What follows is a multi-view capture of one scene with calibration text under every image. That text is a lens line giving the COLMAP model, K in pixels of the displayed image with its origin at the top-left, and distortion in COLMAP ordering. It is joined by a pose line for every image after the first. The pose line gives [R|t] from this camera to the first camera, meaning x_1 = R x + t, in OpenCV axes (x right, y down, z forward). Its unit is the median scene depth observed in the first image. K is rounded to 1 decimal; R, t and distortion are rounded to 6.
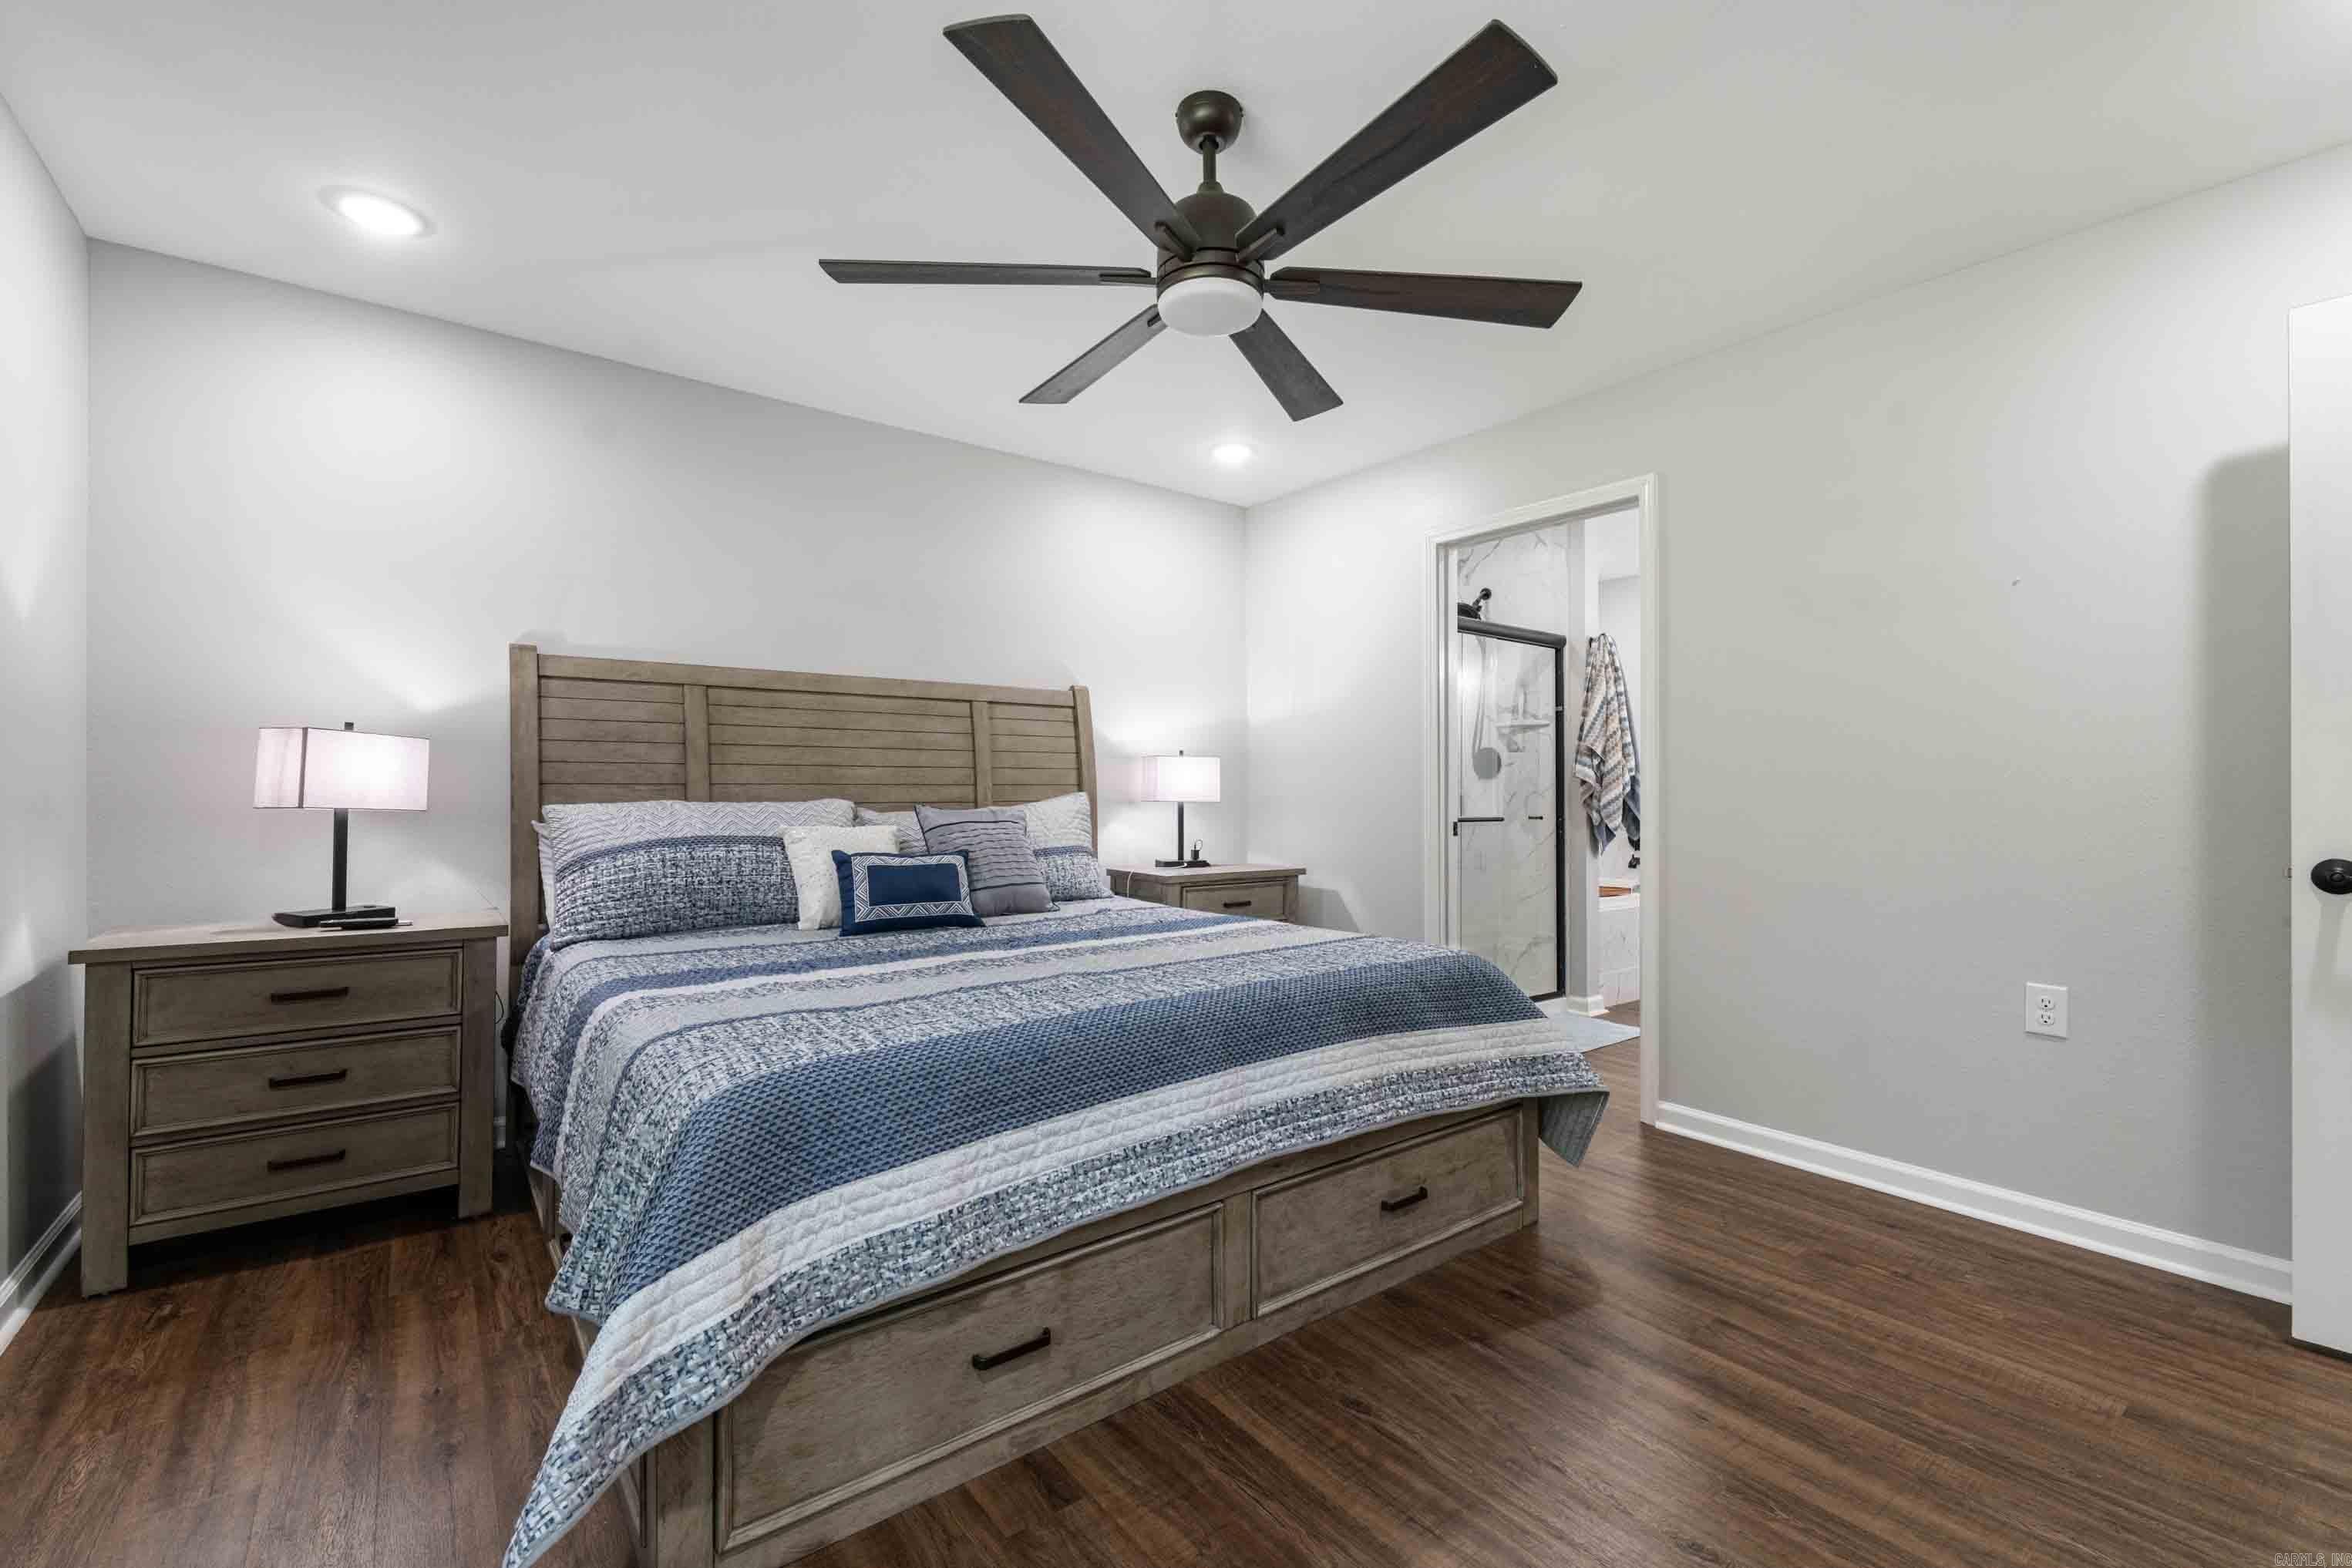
lens RADIAL K [[1014.0, 0, 1179.4], [0, 1014.0, 710.8], [0, 0, 1]] dist [0.002896, 0.000113]
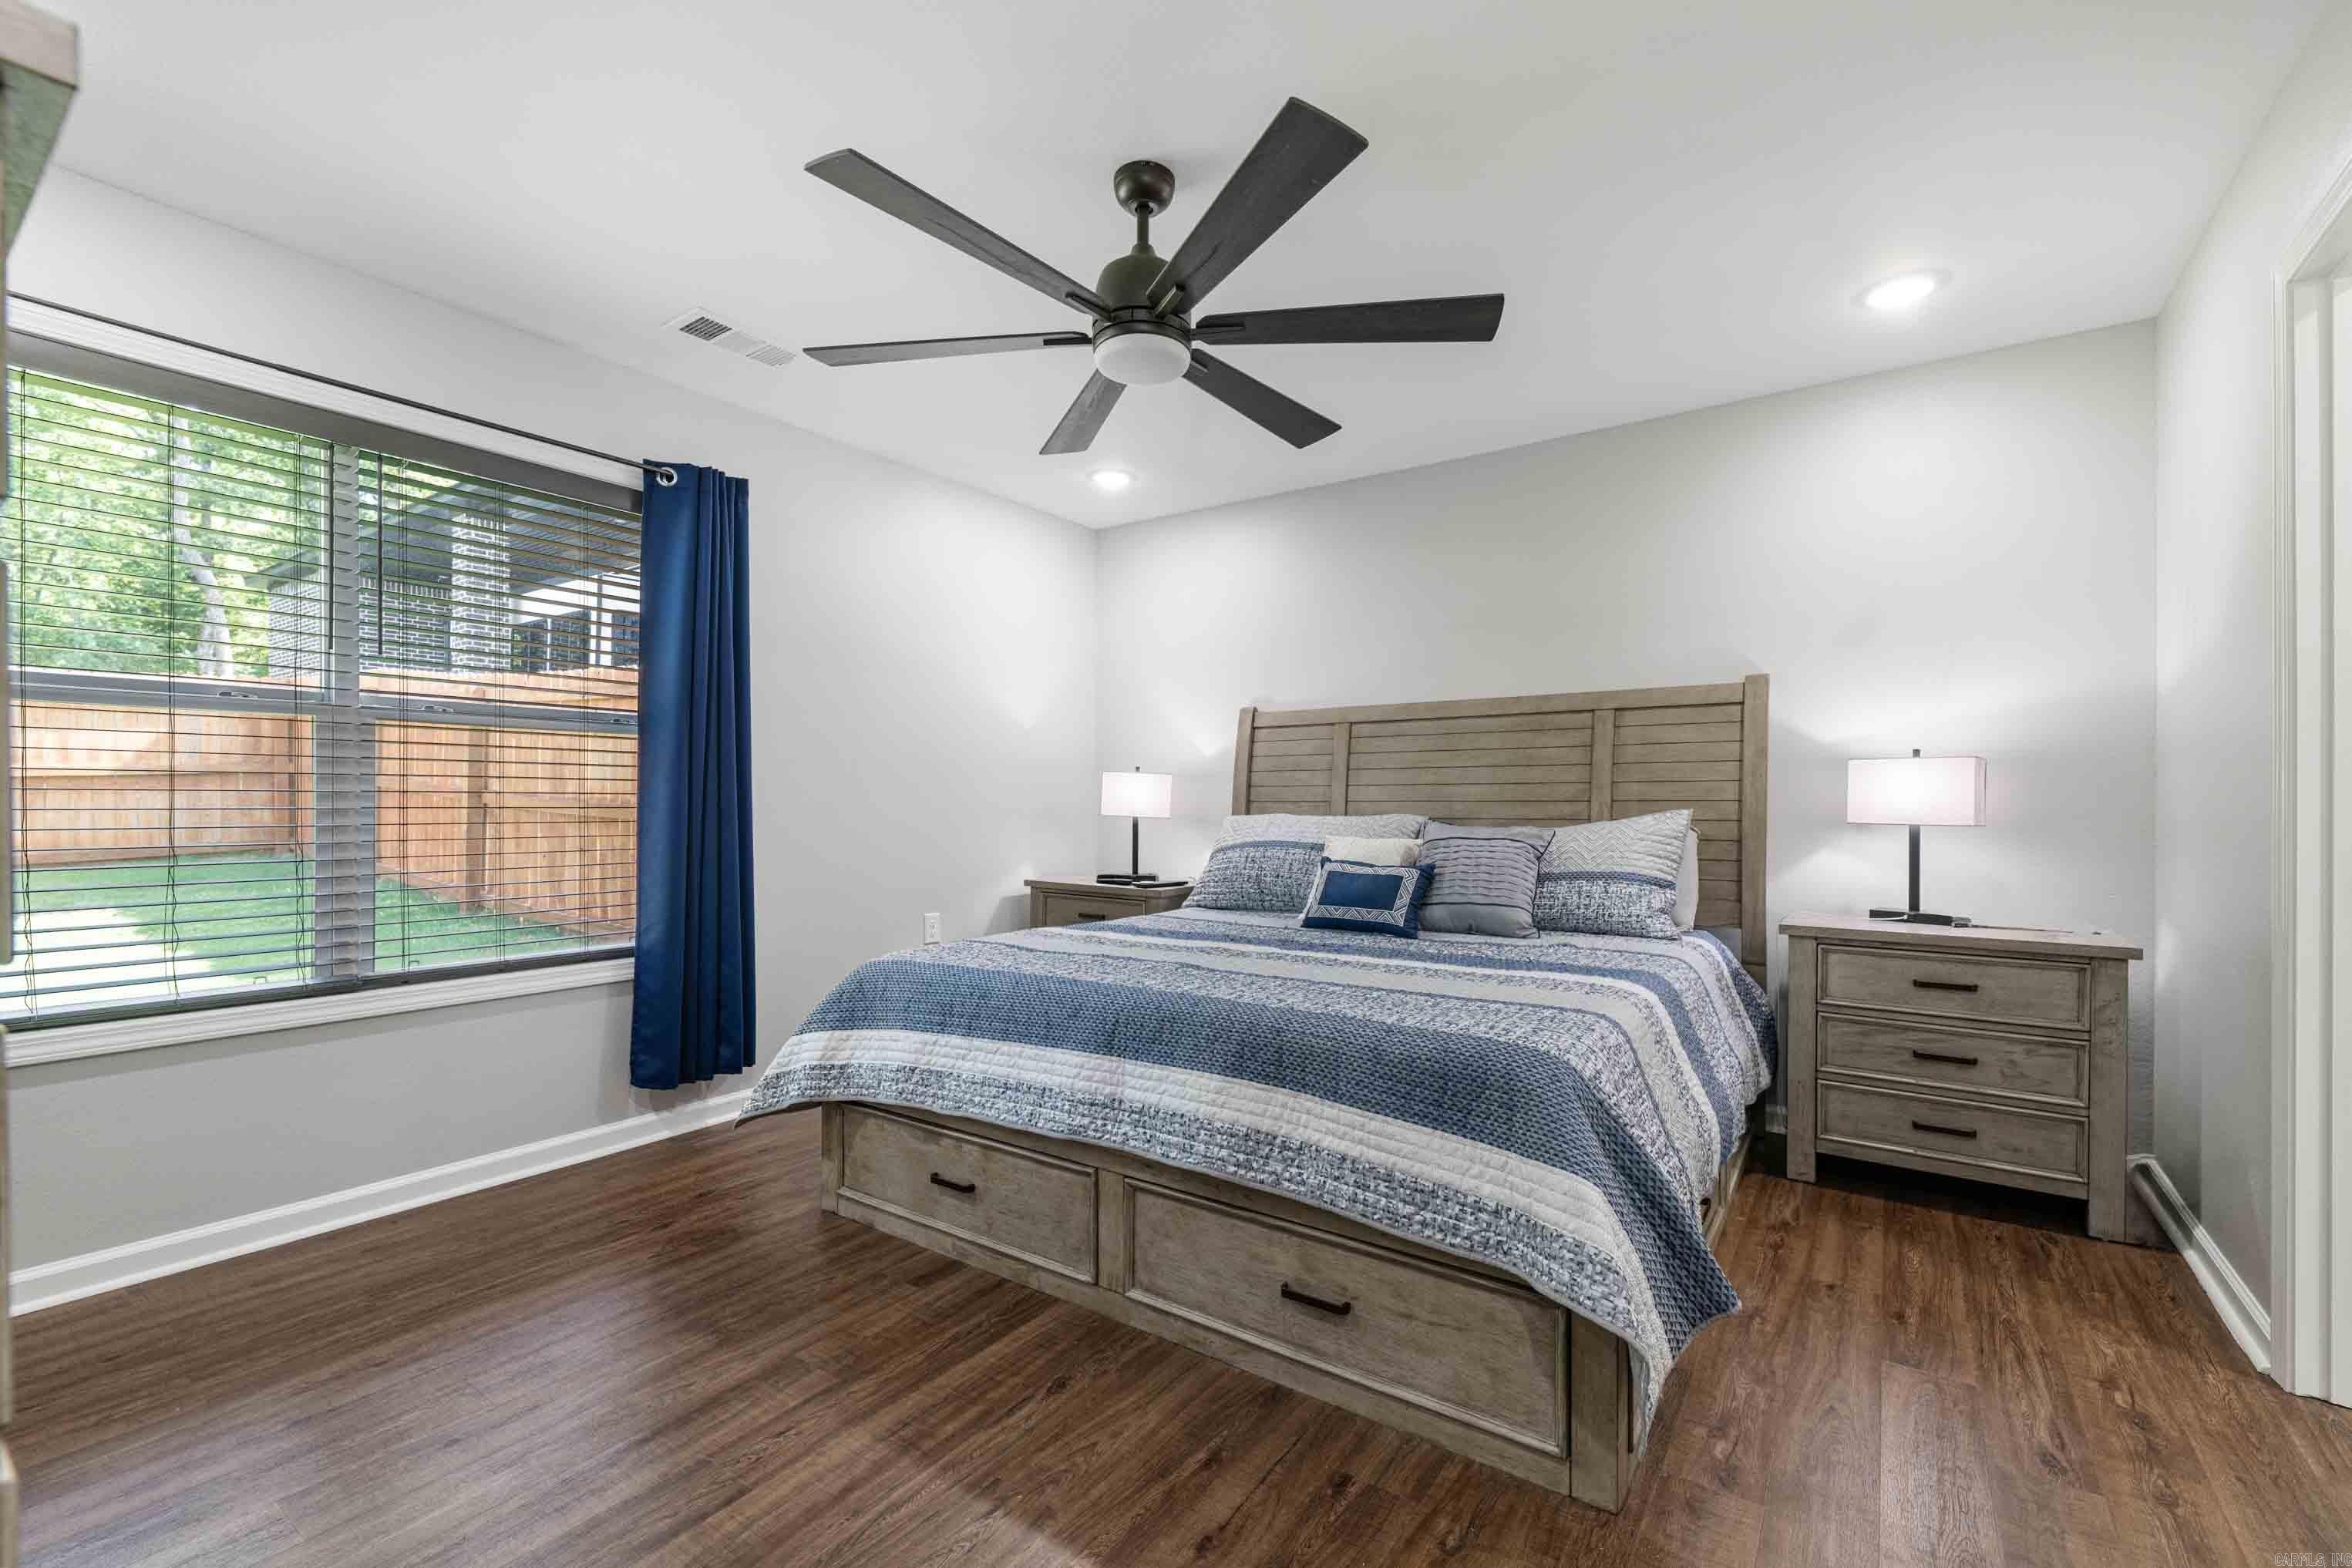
lens RADIAL K [[990.0, 0, 1173.2], [0, 990.0, 707.0], [0, 0, 1]] dist [0.001851, -0.000309]
pose [[0.286147, -0.094192, -0.953545, 0.854012], [0.073221, 0.994396, -0.076254, 0.043489], [0.955384, -0.048000, 0.291440, 0.570636]]
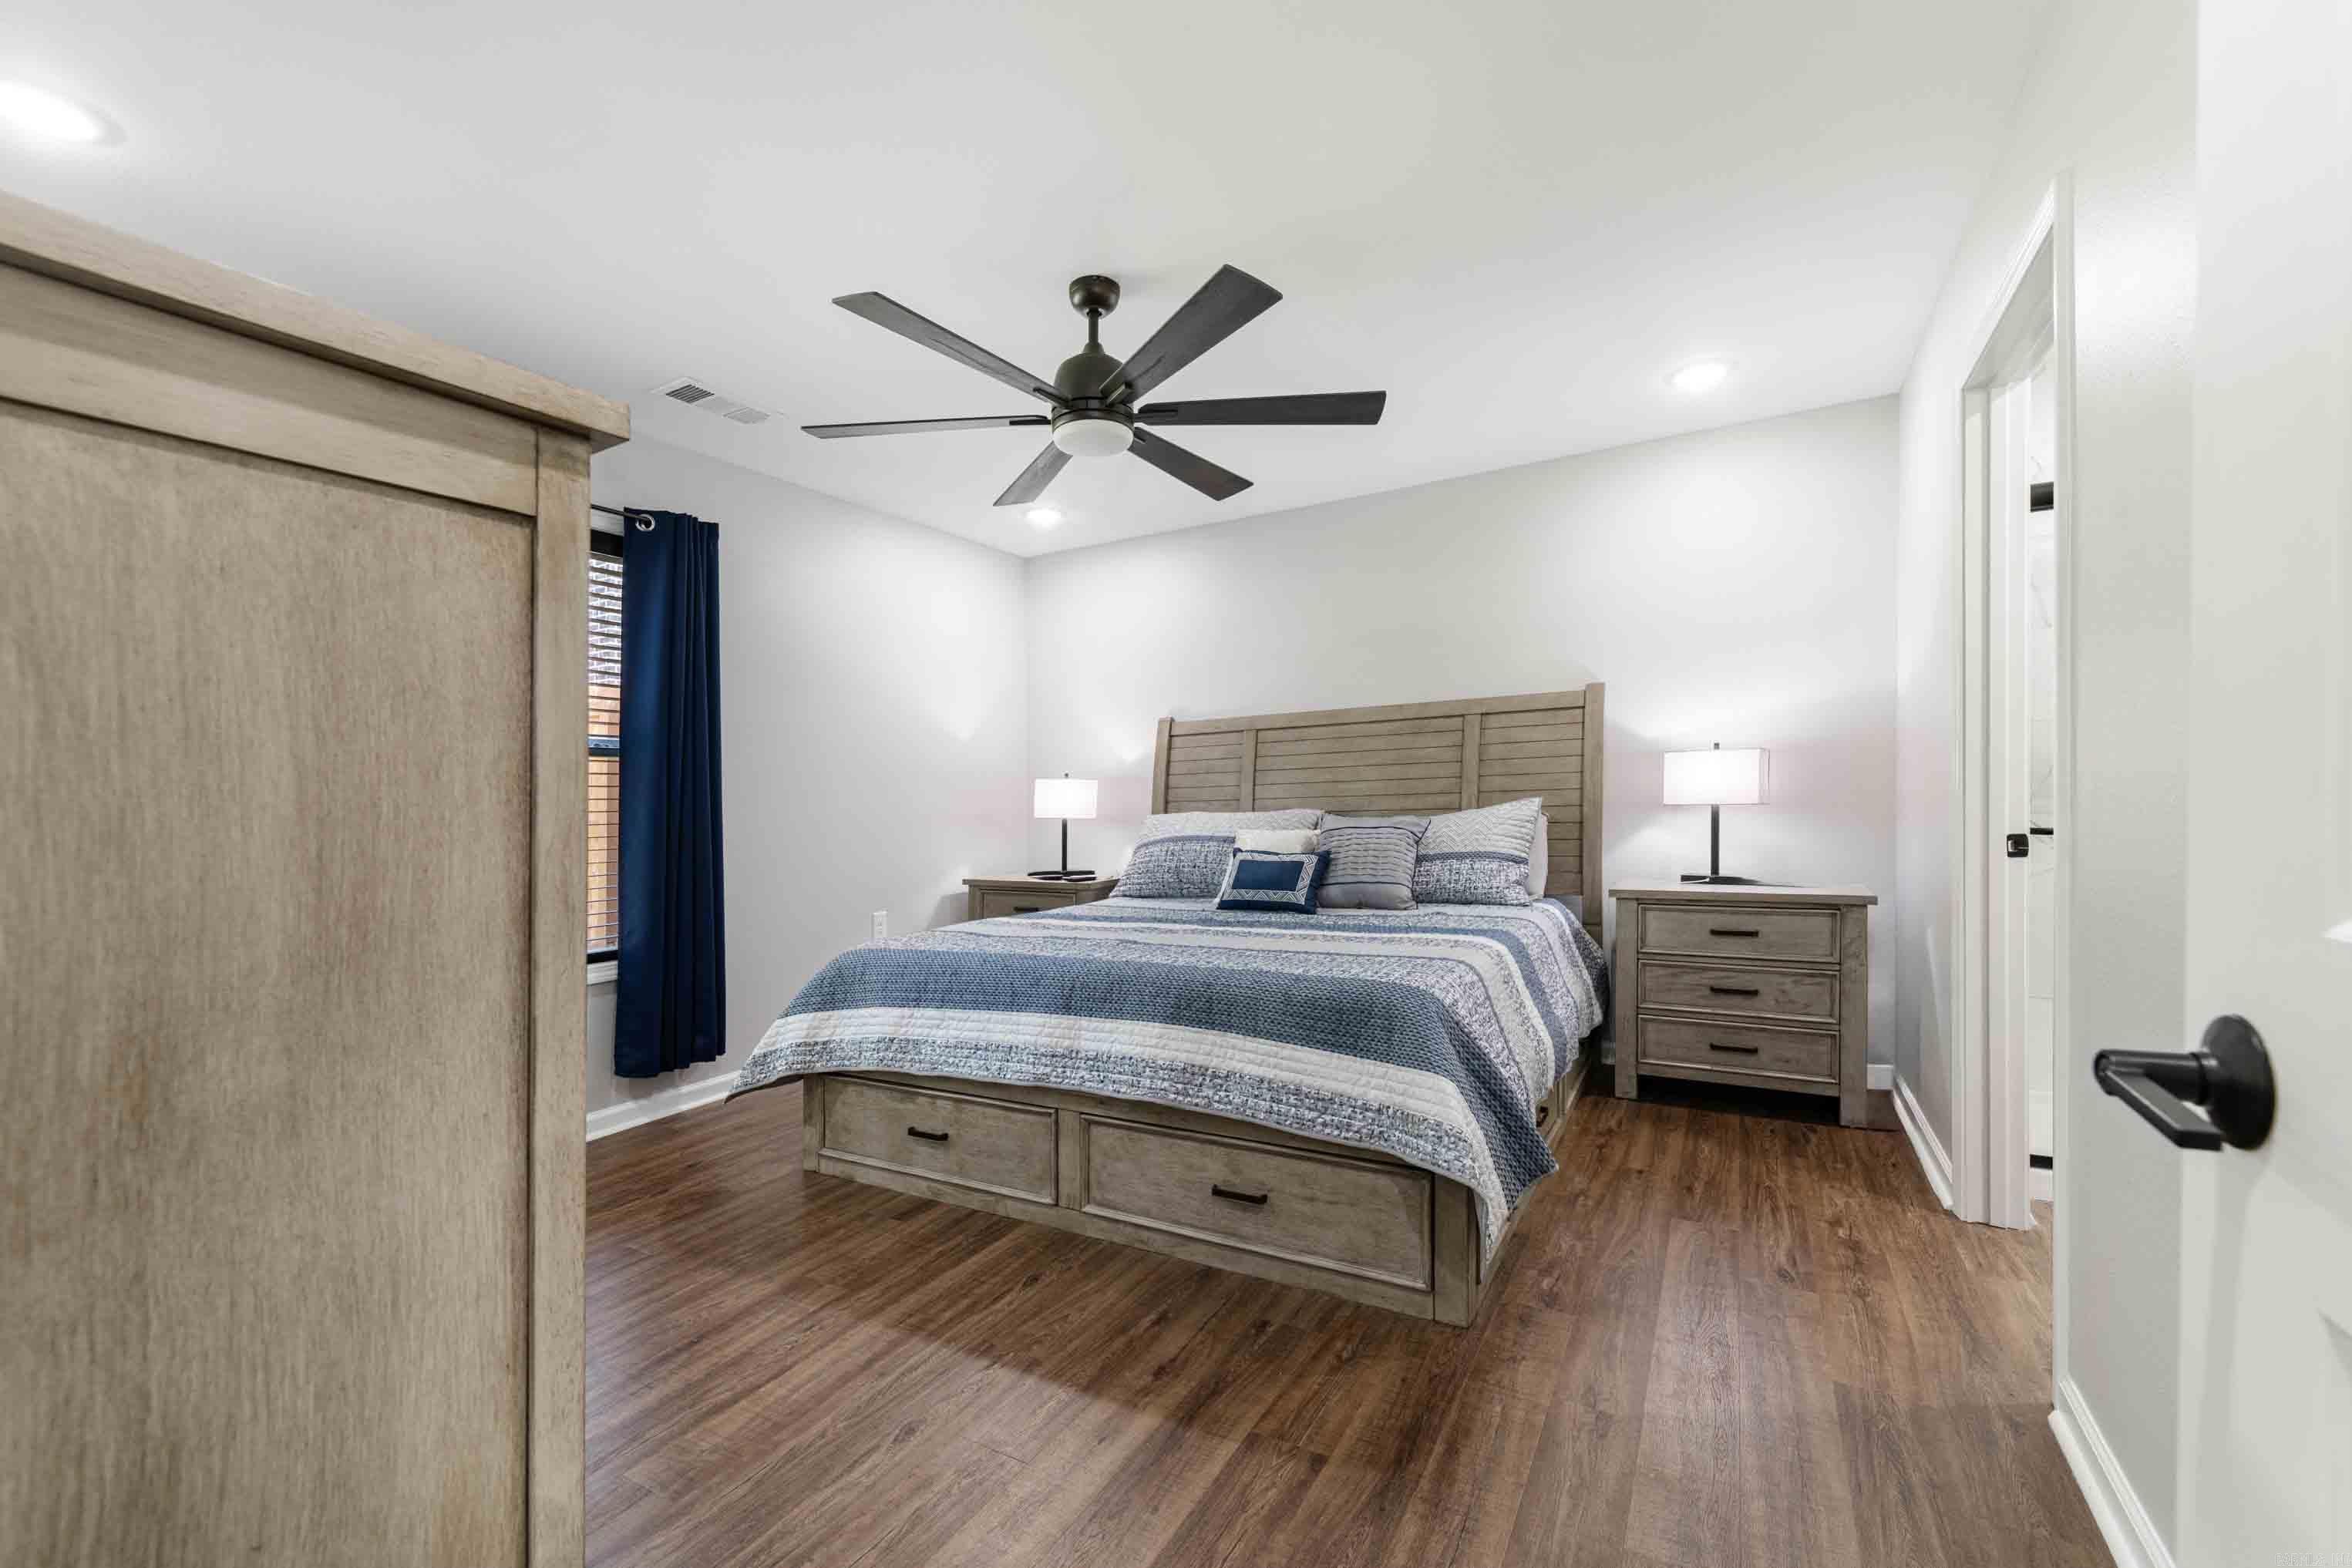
lens RADIAL K [[963.9, 0, 1176.0], [0, 963.9, 784.0], [0, 0, 1]] dist [0.002280, 0.000236]
pose [[0.378282, -0.031756, -0.925145, 0.961005], [0.100174, 0.994947, 0.006809, 0.039915], [0.920254, -0.095251, 0.379552, 0.505824]]
